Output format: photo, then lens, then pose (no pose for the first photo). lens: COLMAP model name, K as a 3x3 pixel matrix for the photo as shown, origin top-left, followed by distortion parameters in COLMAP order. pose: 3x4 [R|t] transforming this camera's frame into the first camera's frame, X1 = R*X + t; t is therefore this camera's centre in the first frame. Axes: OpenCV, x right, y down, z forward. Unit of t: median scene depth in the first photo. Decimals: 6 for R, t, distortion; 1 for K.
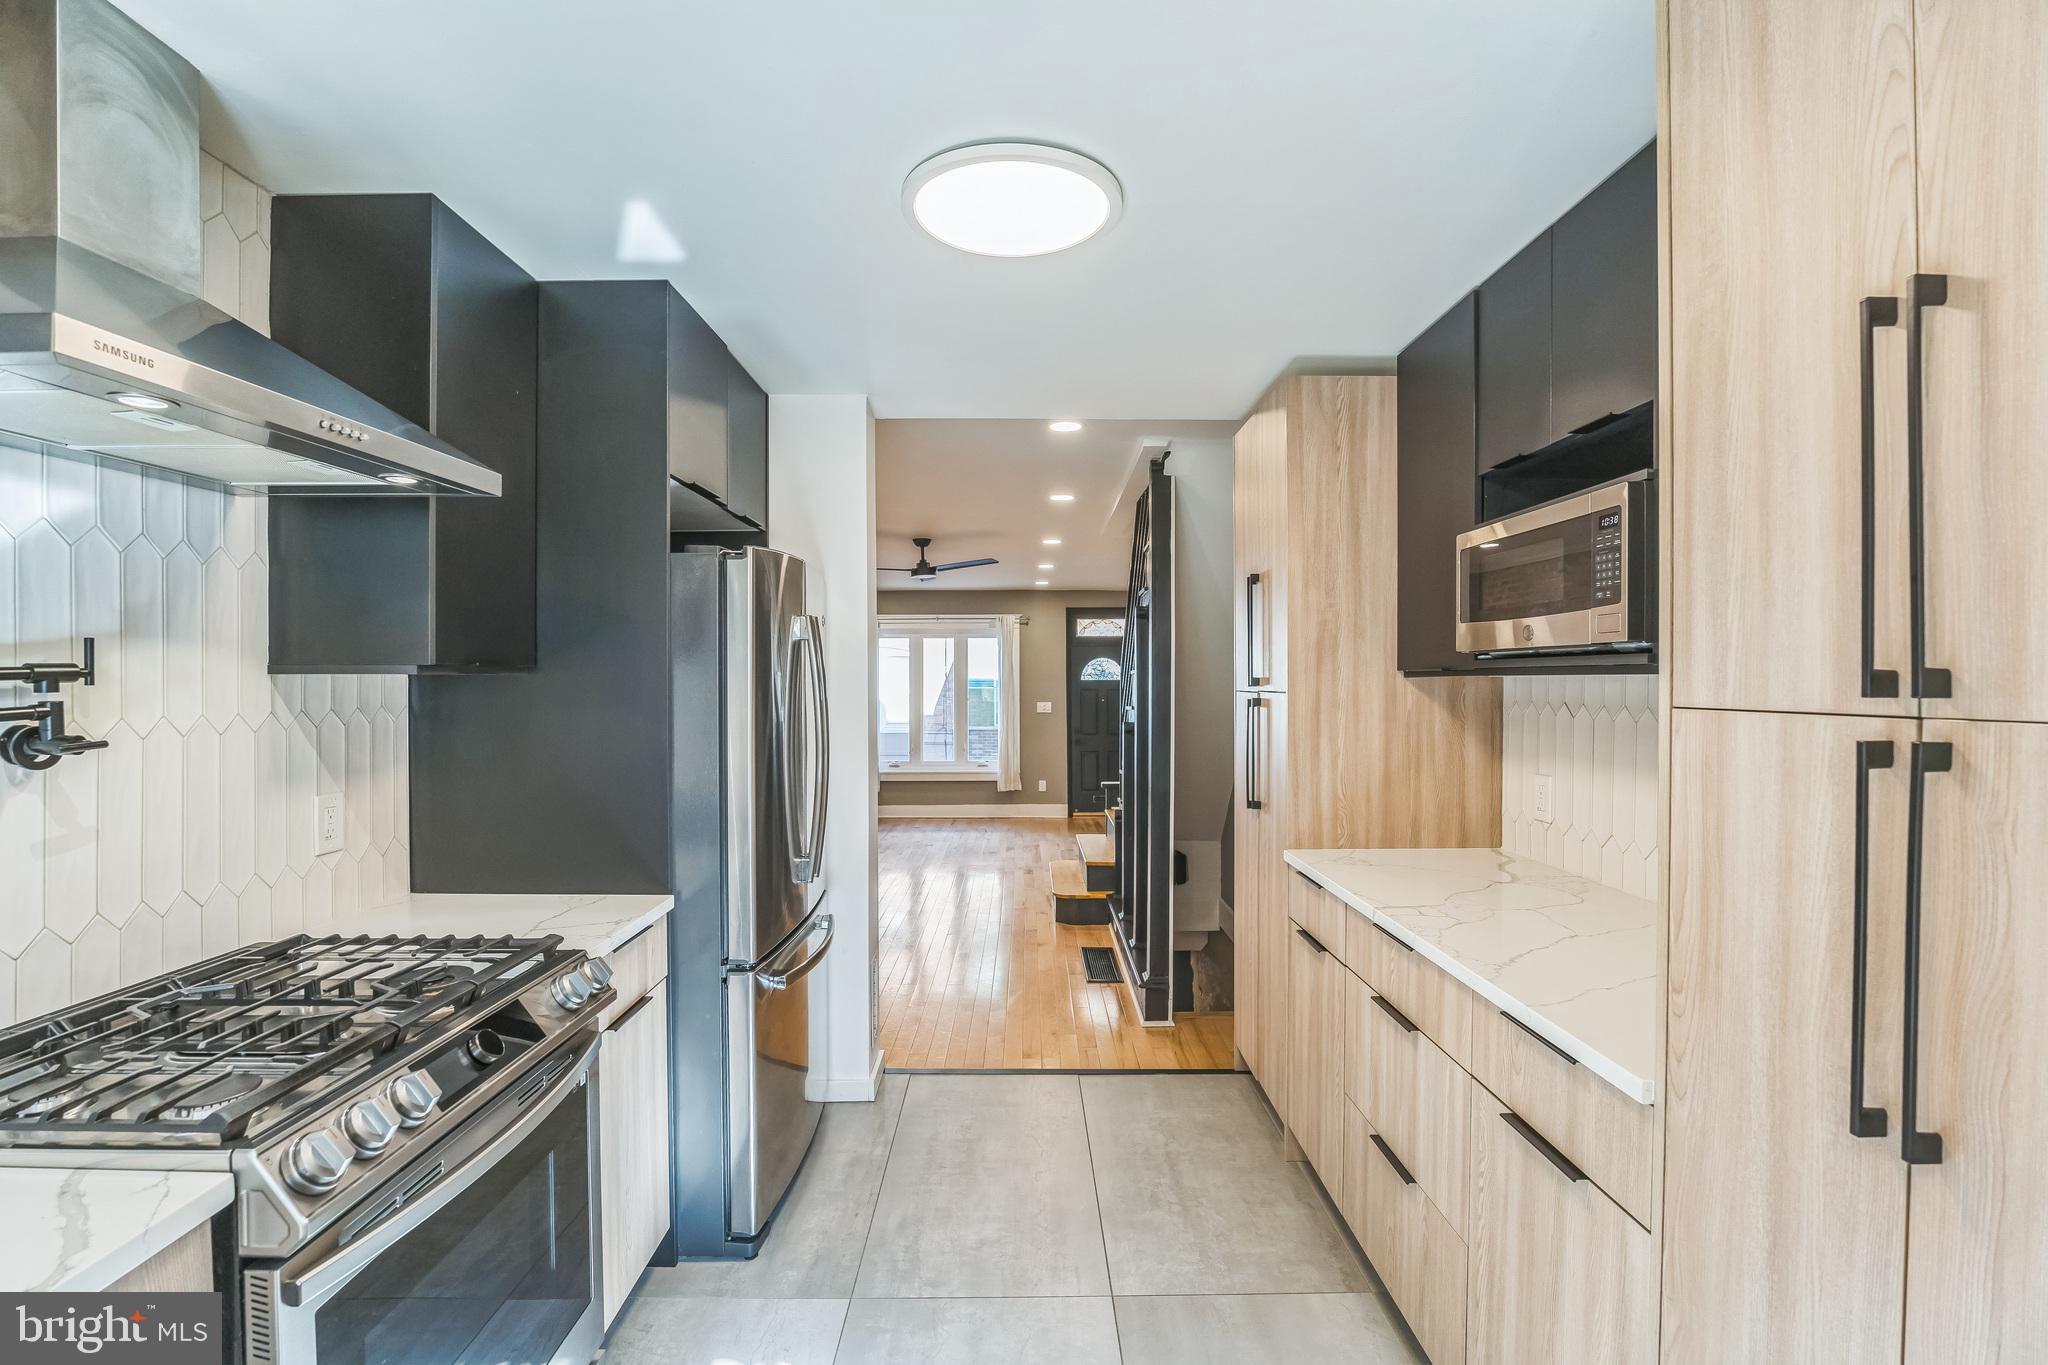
lens RADIAL K [[909.0, 0, 1006.8], [0, 909.0, 681.9], [0, 0, 1]] dist [-0.025208, 0.000738]
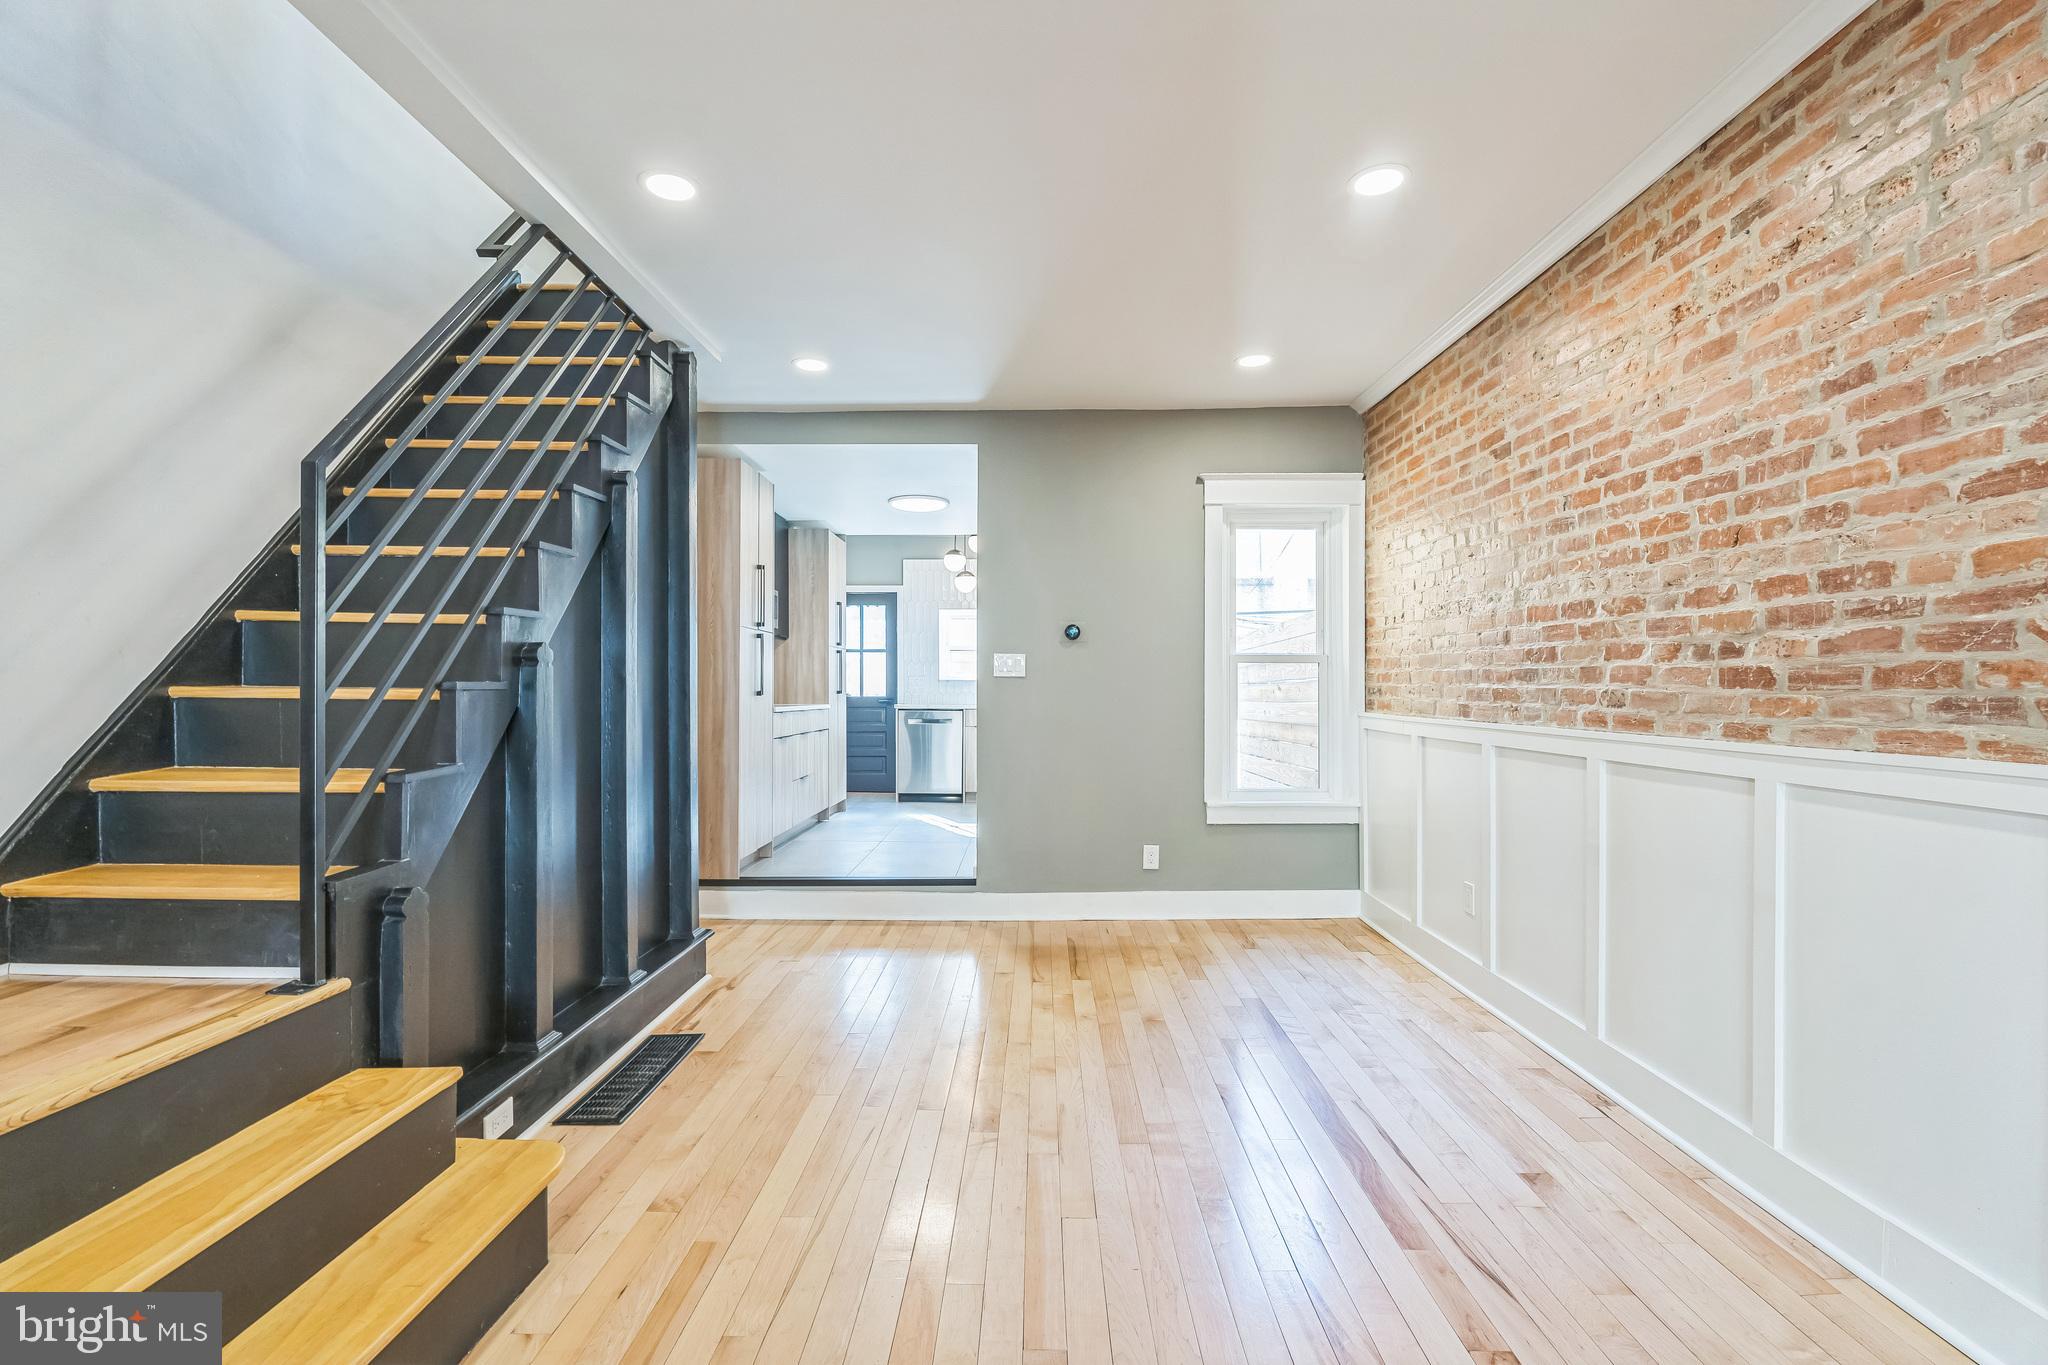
lens RADIAL K [[884.3, 0, 1024.0], [0, 884.3, 682.5], [0, 0, 1]] dist [-0.000725, -0.000115]
pose [[-0.999988, 0.000975, -0.004886, -0.264458], [0.001017, 0.999962, -0.008606, 0.145268], [0.004877, -0.008611, -0.999951, 3.066211]]
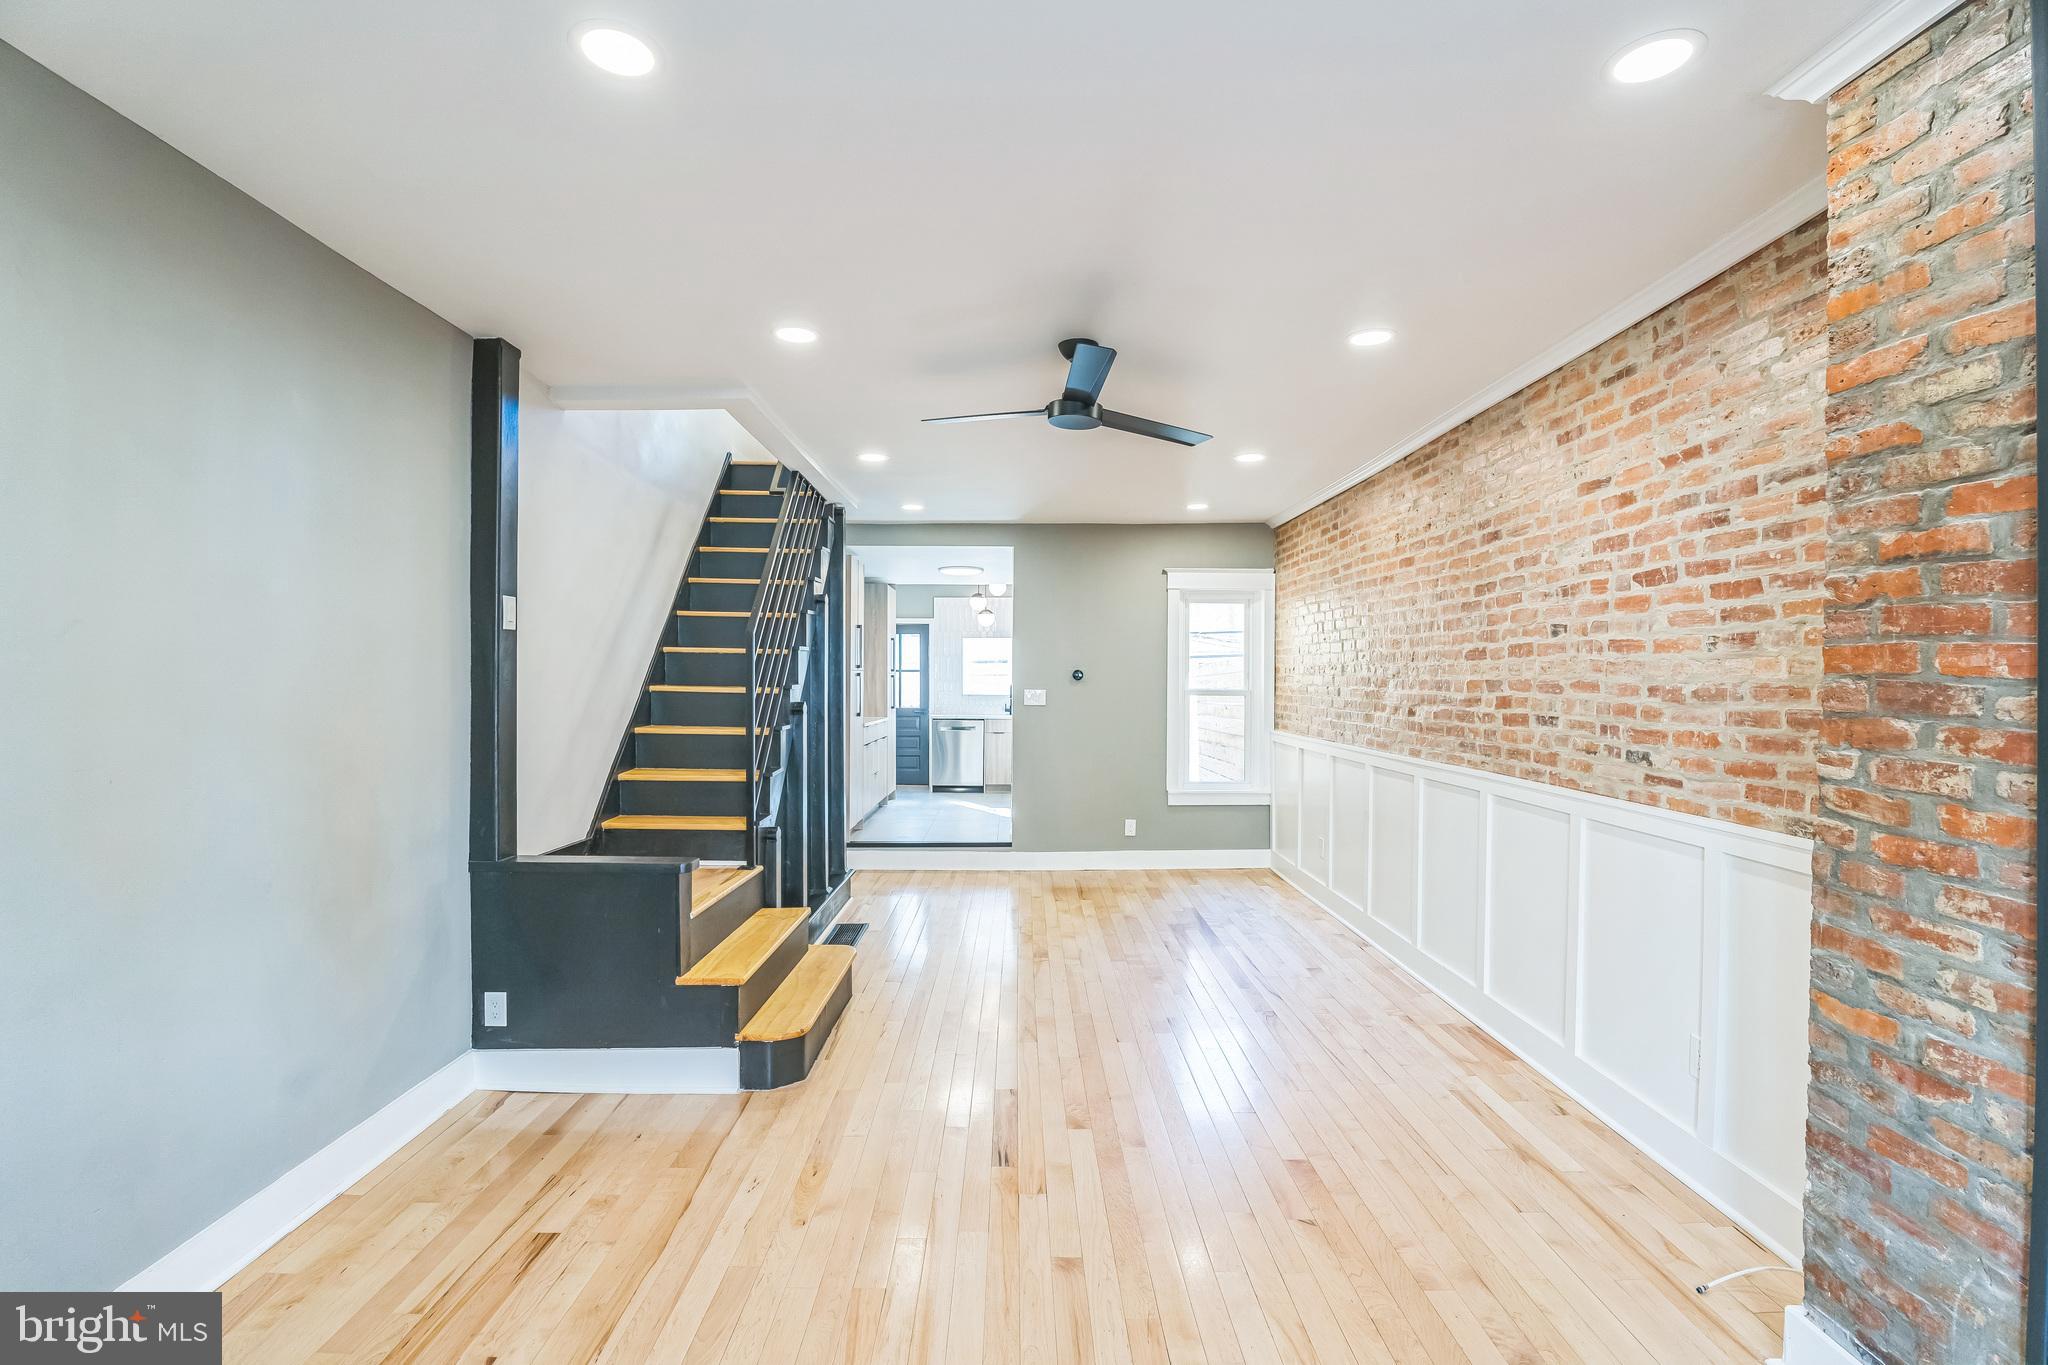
lens RADIAL K [[899.5, 0, 1025.3], [0, 899.5, 687.6], [0, 0, 1]] dist [-0.024939, 0.003271]
pose [[-0.999692, -0.001685, -0.024762, -0.146300], [-0.001810, 0.999986, 0.005025, 0.050404], [0.024753, 0.005069, -0.999681, 3.967628]]
